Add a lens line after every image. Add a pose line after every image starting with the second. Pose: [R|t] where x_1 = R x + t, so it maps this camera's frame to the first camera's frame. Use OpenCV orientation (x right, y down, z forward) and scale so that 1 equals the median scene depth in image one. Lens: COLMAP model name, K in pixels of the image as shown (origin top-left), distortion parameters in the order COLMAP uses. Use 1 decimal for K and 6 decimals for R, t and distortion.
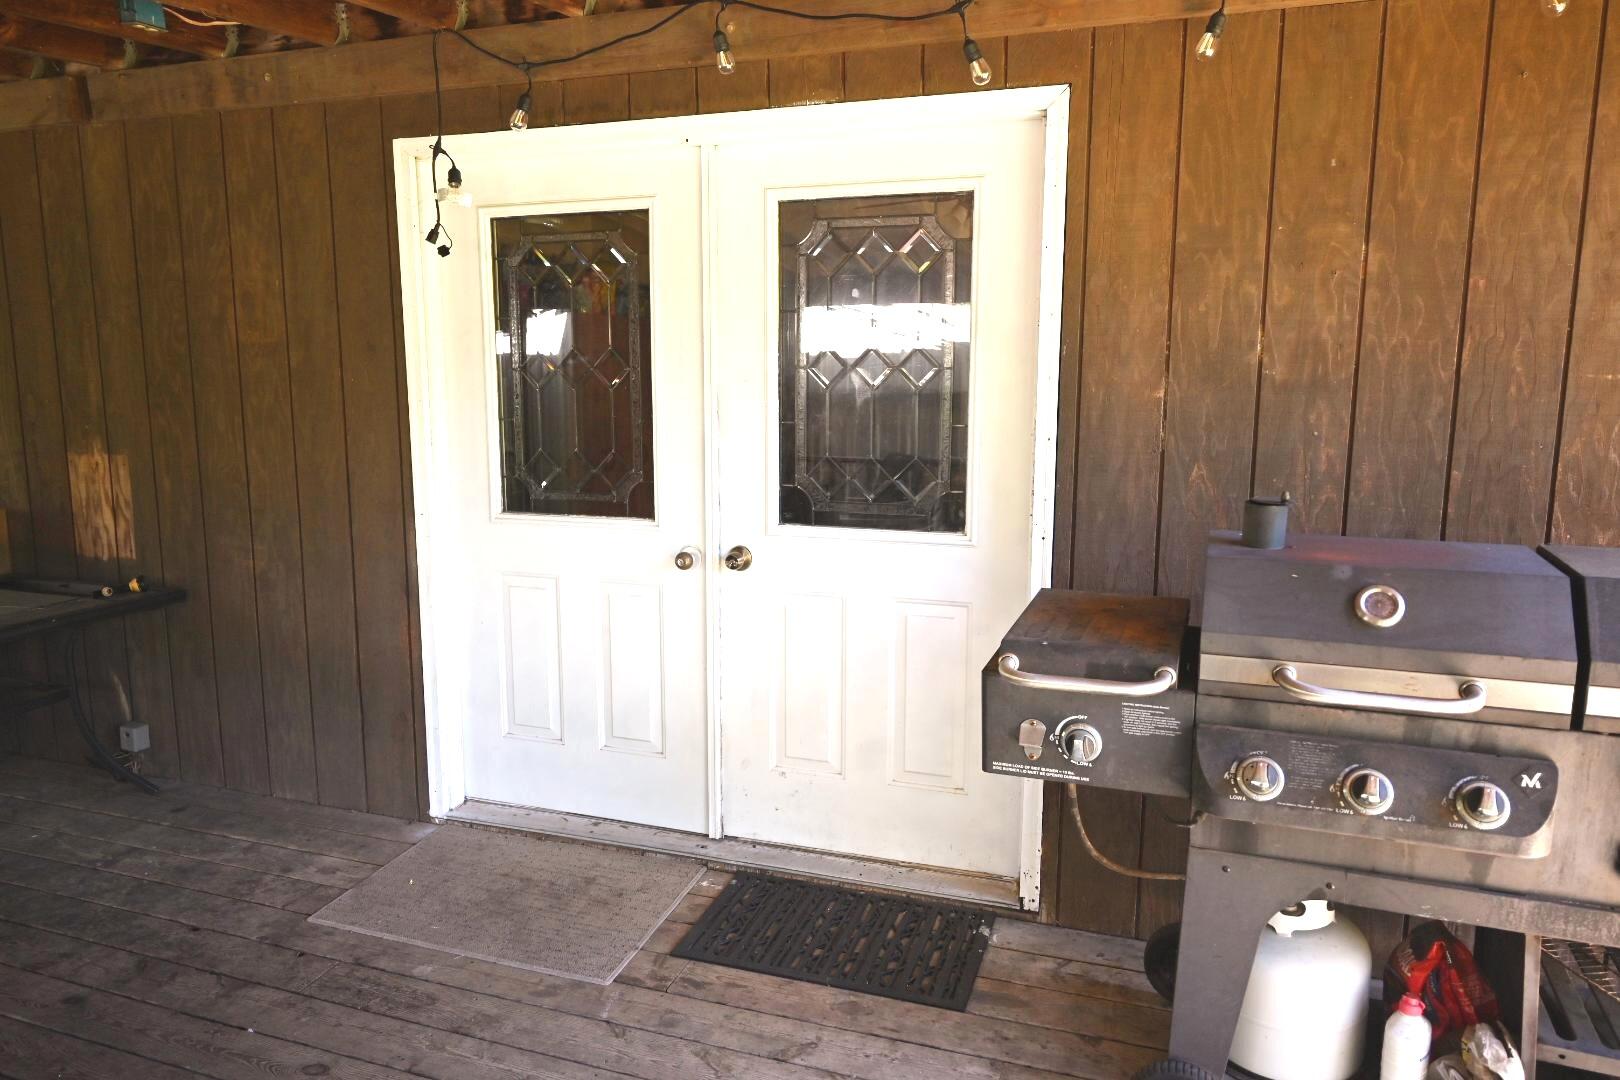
lens RADIAL K [[1095.0, 0, 810.1], [0, 1095.0, 537.6], [0, 0, 1]] dist [-0.002752, 0.002262]
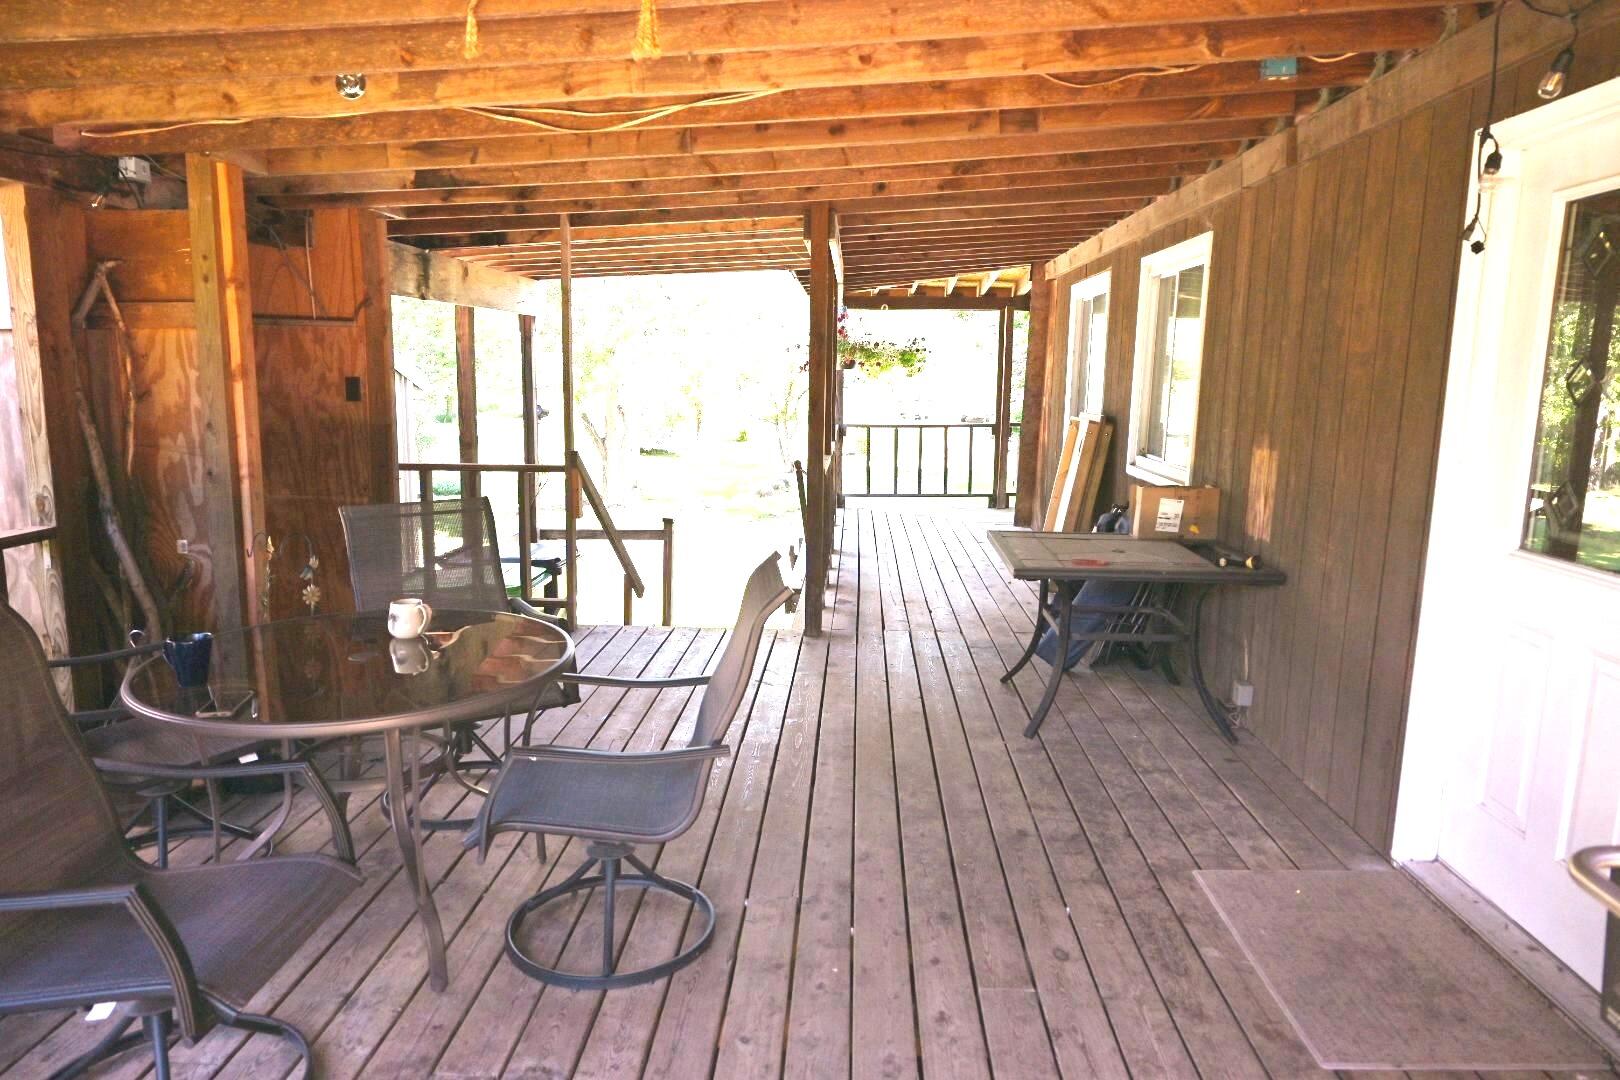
lens RADIAL K [[1095.0, 0, 809.1], [0, 1095.0, 541.8], [0, 0, 1]] dist [-0.002752, 0.002262]
pose [[0.278259, 0.155552, -0.947827, 0.383055], [-0.170908, 0.979071, 0.110505, -0.028761], [0.945179, 0.131242, 0.299020, 0.231066]]
